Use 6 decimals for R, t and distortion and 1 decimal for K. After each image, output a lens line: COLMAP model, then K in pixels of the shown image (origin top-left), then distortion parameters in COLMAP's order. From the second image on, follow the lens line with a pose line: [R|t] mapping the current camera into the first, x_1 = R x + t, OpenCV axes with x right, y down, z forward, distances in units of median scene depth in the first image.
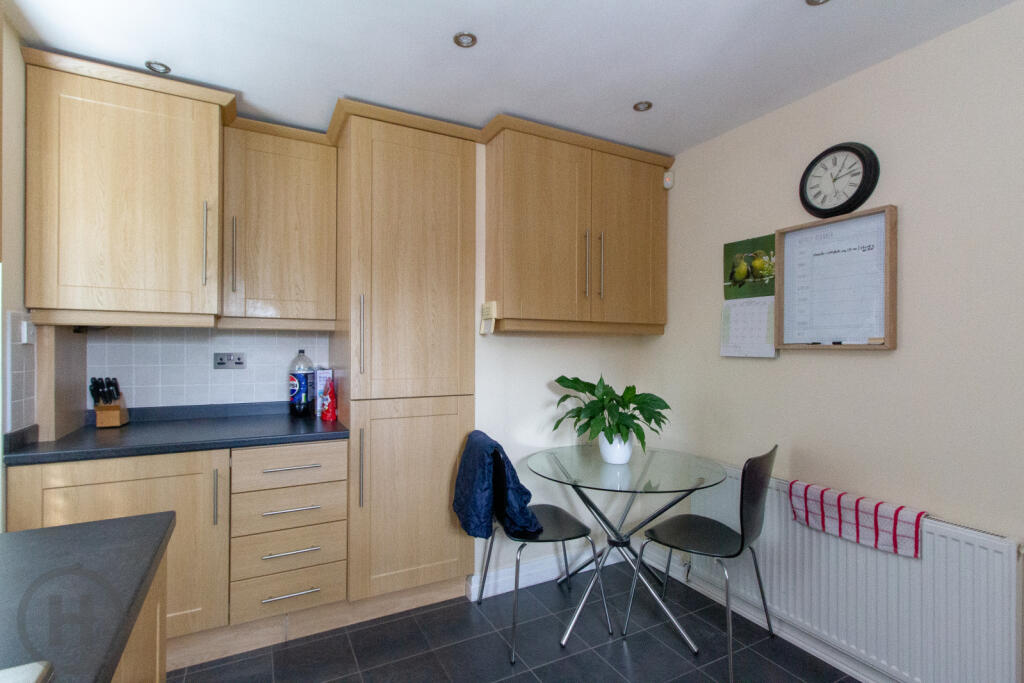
lens RADIAL K [[473.8, 0, 510.1], [0, 473.8, 345.7], [0, 0, 1]] dist [0.001057, -0.000882]
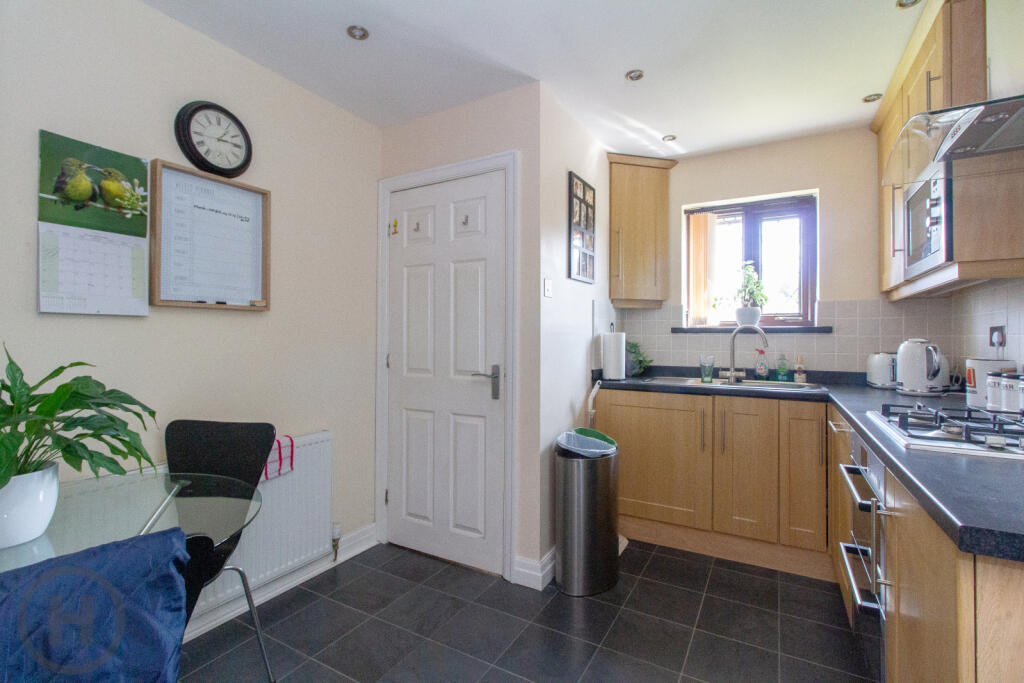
lens RADIAL K [[473.8, 0, 504.5], [0, 473.8, 327.6], [0, 0, 1]] dist [0.001057, -0.000882]
pose [[-0.542660, 0.008958, 0.839905, -0.436166], [-0.001999, 0.999927, -0.011956, 0.052845], [-0.839950, -0.008167, -0.542602, 0.944409]]
